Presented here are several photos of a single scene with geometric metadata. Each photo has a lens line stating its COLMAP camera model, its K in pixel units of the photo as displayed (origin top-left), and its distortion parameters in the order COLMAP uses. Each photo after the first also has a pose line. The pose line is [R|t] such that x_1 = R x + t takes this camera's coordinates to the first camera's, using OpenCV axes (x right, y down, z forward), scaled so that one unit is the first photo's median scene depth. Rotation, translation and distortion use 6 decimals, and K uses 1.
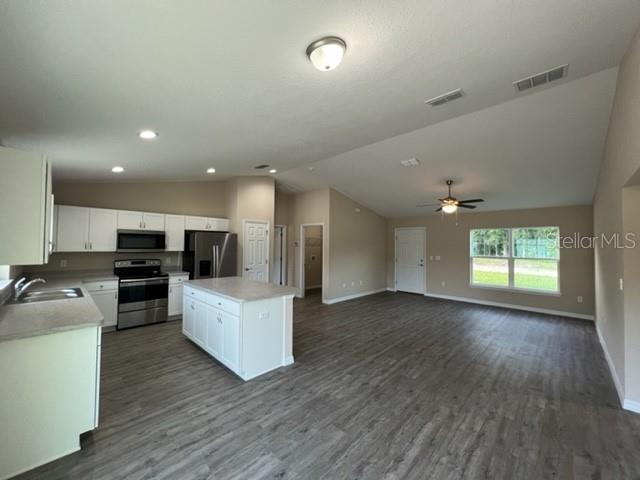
lens RADIAL K [[255.9, 0, 320.0], [0, 255.9, 239.3], [0, 0, 1]] dist [-0.000850, 0.000963]
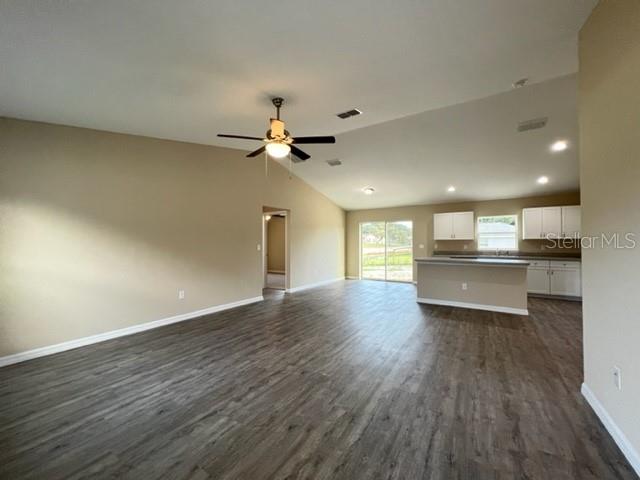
lens RADIAL K [[255.9, 0, 320.0], [0, 255.9, 240.3], [0, 0, 1]] dist [-0.000850, 0.000963]
pose [[-0.978751, -0.015281, -0.204480, 0.659801], [-0.007280, 0.999180, -0.039823, 0.116696], [0.204921, -0.037488, -0.978060, 1.932317]]
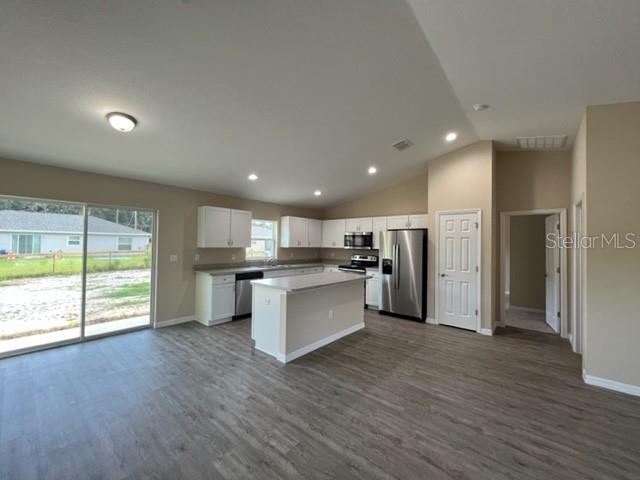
lens RADIAL K [[255.9, 0, 319.4], [0, 255.9, 239.4], [0, 0, 1]] dist [-0.000850, 0.000963]
pose [[0.066116, -0.025671, -0.997482, 0.664857], [0.008729, 0.999646, -0.025148, 0.035805], [0.997774, -0.007044, 0.066316, 0.819312]]
